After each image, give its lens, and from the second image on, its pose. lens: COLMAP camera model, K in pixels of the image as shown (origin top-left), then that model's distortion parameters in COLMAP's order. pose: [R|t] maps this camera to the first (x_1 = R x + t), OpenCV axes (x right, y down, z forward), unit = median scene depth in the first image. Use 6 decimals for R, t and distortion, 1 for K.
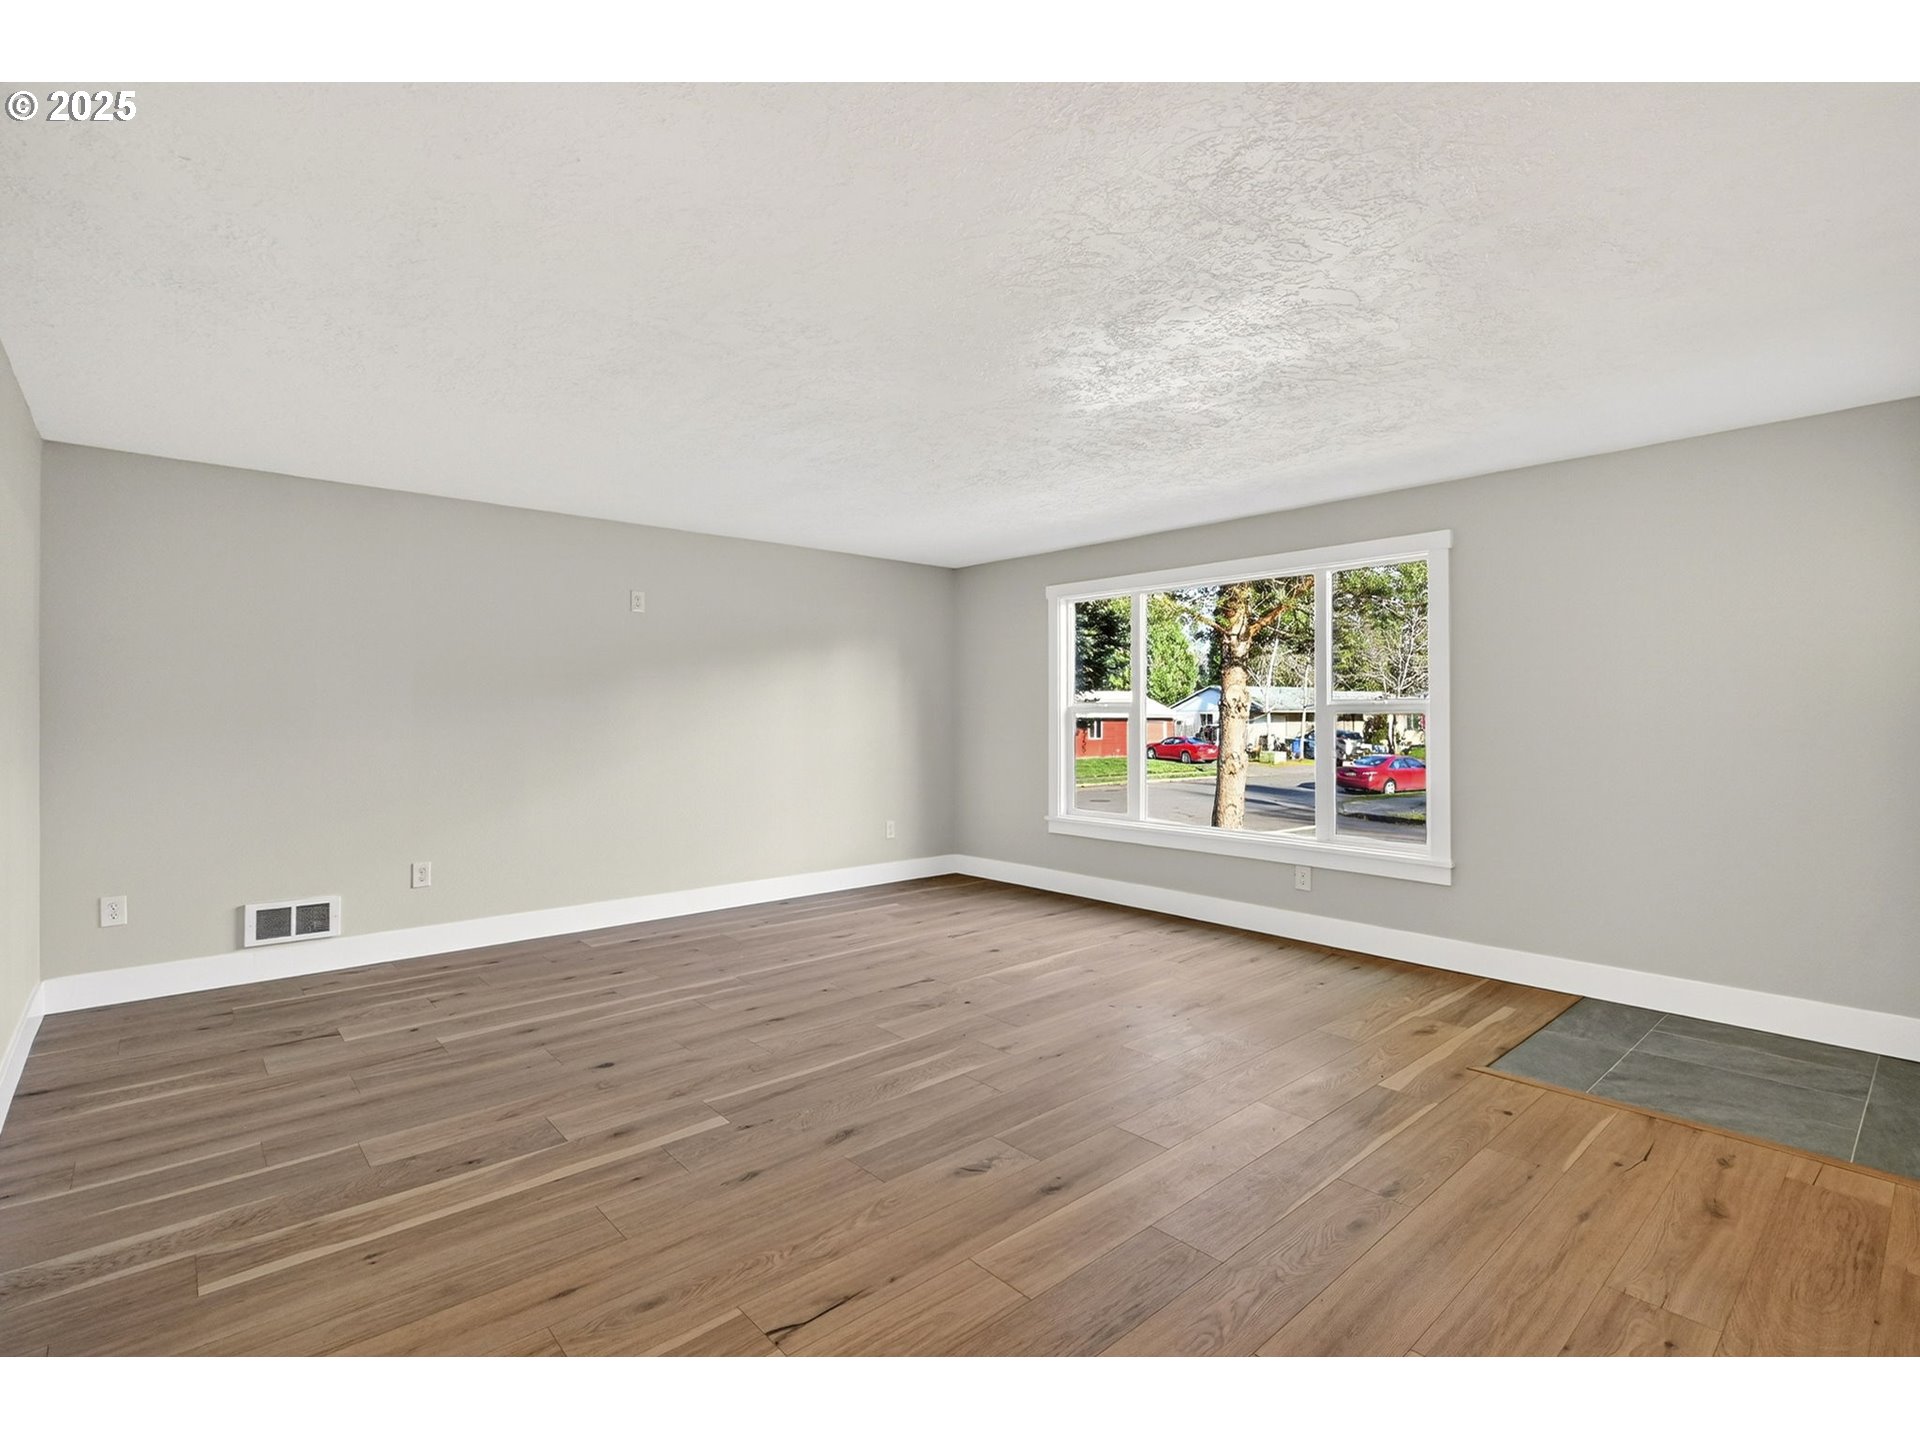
lens RADIAL K [[905.8, 0, 950.7], [0, 905.8, 708.7], [0, 0, 1]] dist [0.002382, -0.000217]
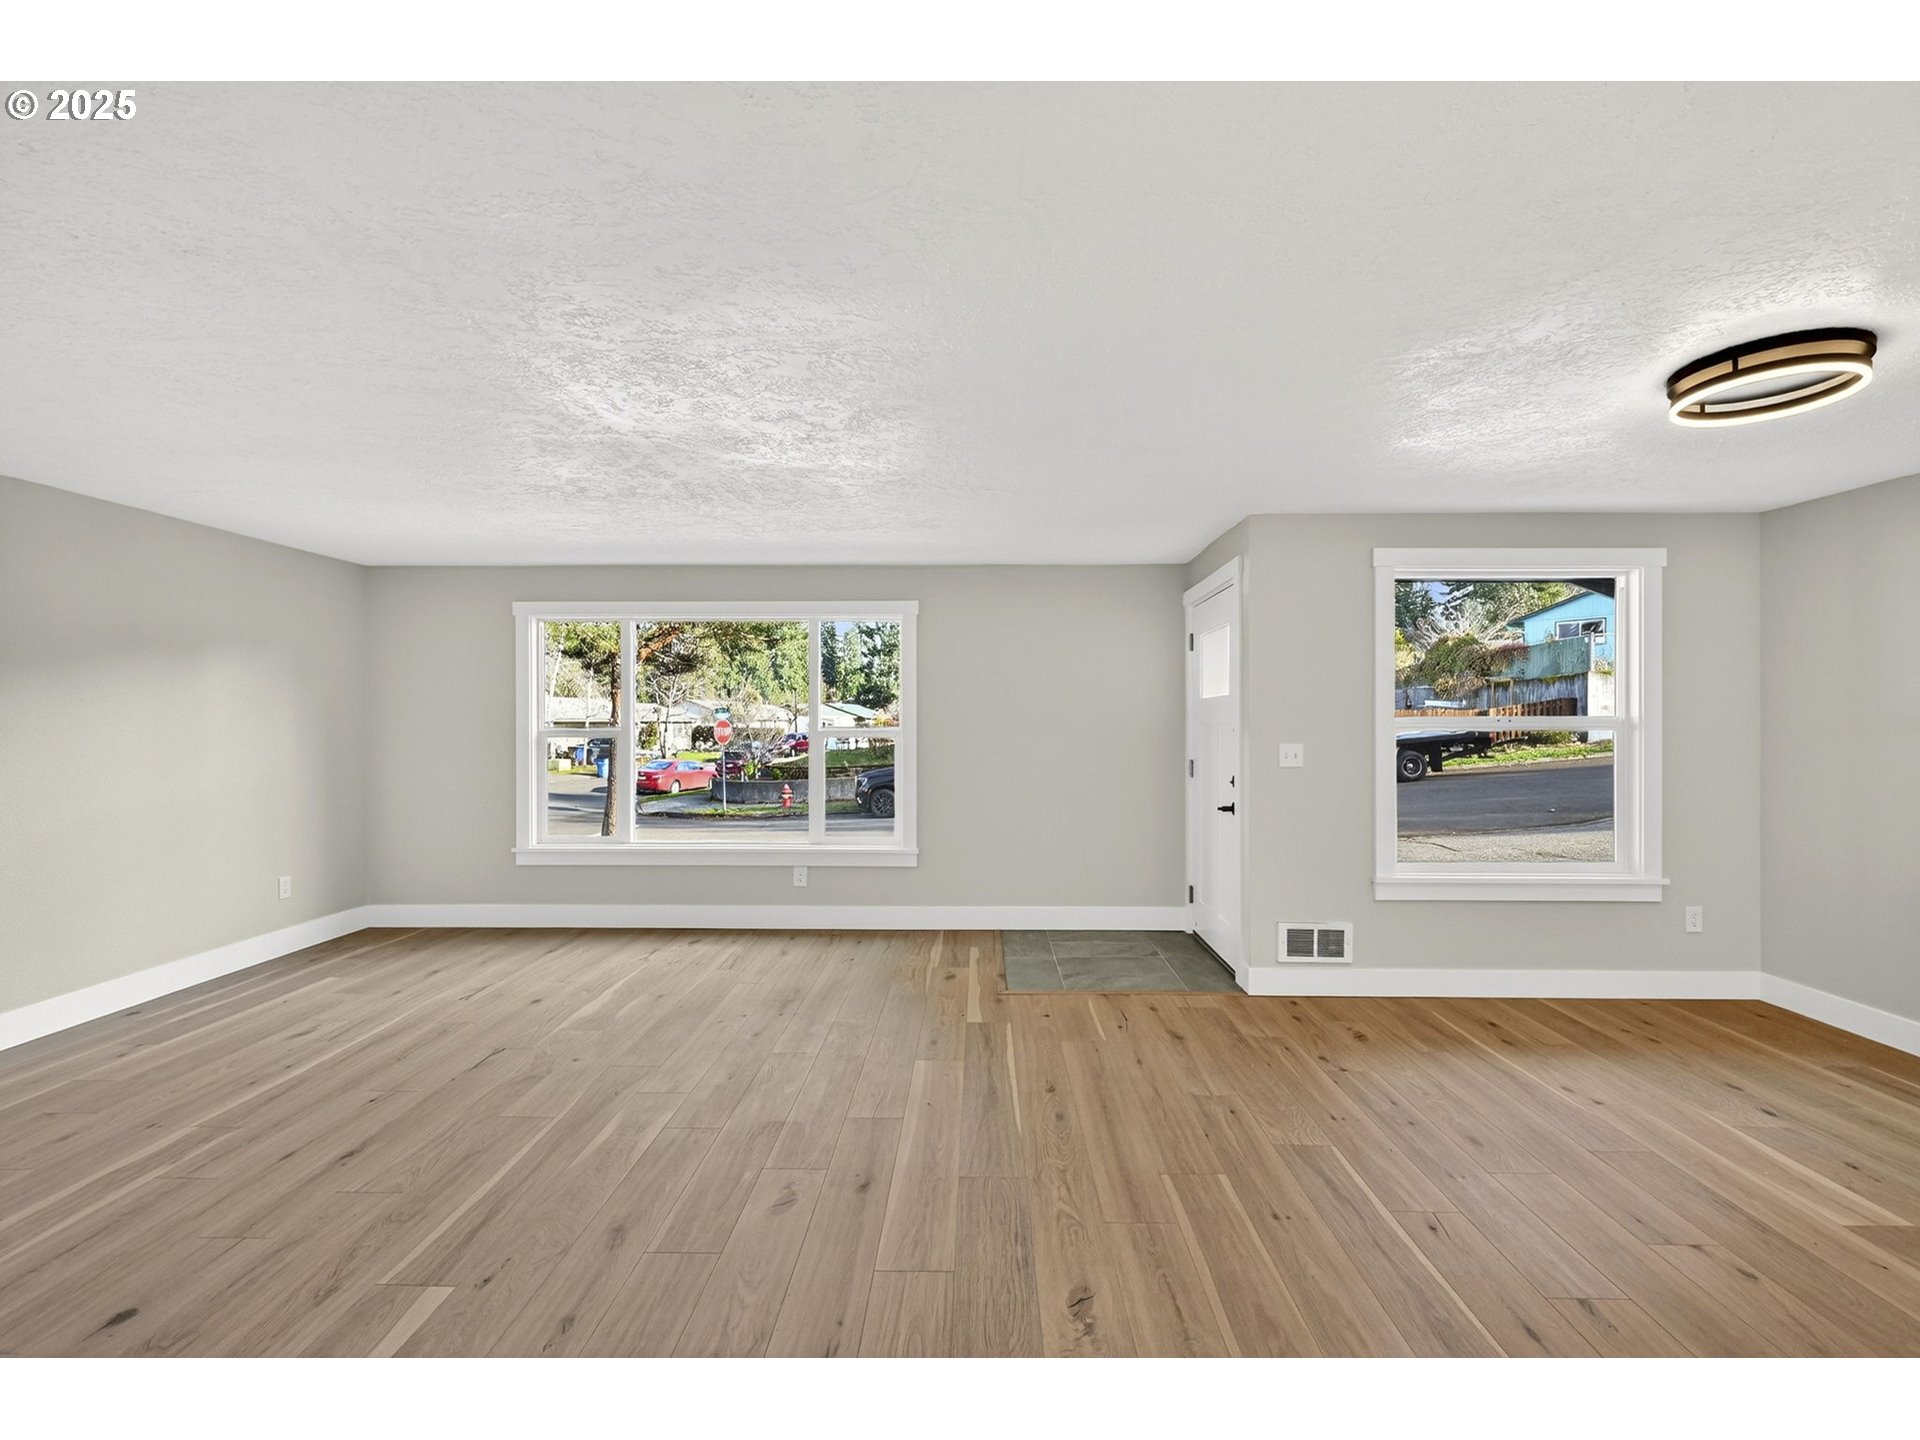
lens RADIAL K [[829.0, 0, 957.5], [0, 829.0, 723.9], [0, 0, 1]] dist [0.000075, -0.000266]
pose [[0.678274, -0.003523, 0.734801, -0.378292], [-0.003691, 0.999960, 0.008201, -0.032782], [-0.734800, -0.008275, 0.678234, 0.153366]]
